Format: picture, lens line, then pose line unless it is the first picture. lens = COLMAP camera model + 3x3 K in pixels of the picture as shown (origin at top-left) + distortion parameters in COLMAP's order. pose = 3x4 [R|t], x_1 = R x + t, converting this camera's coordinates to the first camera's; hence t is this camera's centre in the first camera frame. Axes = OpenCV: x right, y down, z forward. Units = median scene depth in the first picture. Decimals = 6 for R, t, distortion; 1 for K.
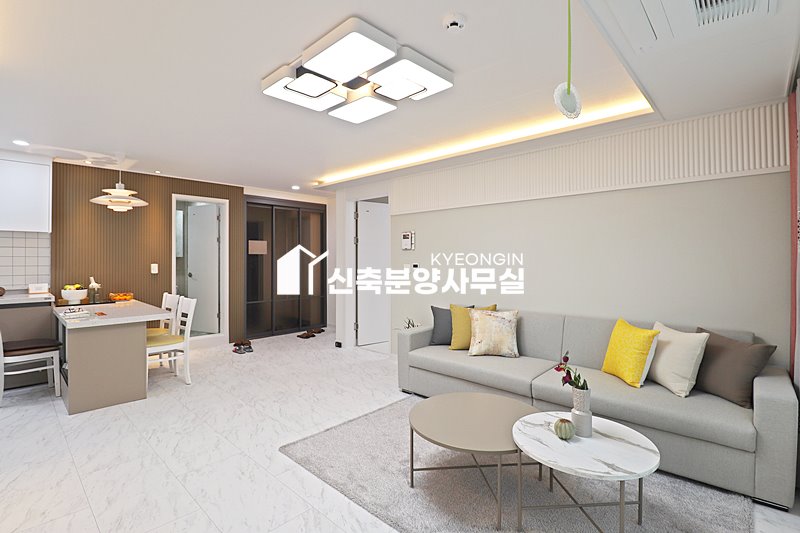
lens RADIAL K [[372.7, 0, 399.4], [0, 372.7, 253.3], [0, 0, 1]] dist [0.000715, 0.000548]
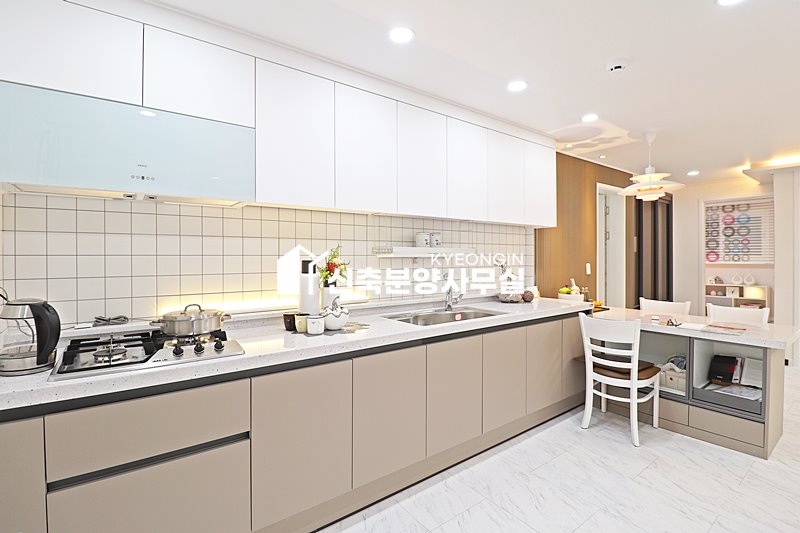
lens RADIAL K [[377.1, 0, 401.0], [0, 377.1, 253.8], [0, 0, 1]] dist [-0.028858, -0.000423]
pose [[0.988126, -0.003048, -0.153617, -1.118142], [0.003515, 0.999990, 0.002764, 0.003530], [0.153608, -0.003271, 0.988127, 0.107600]]
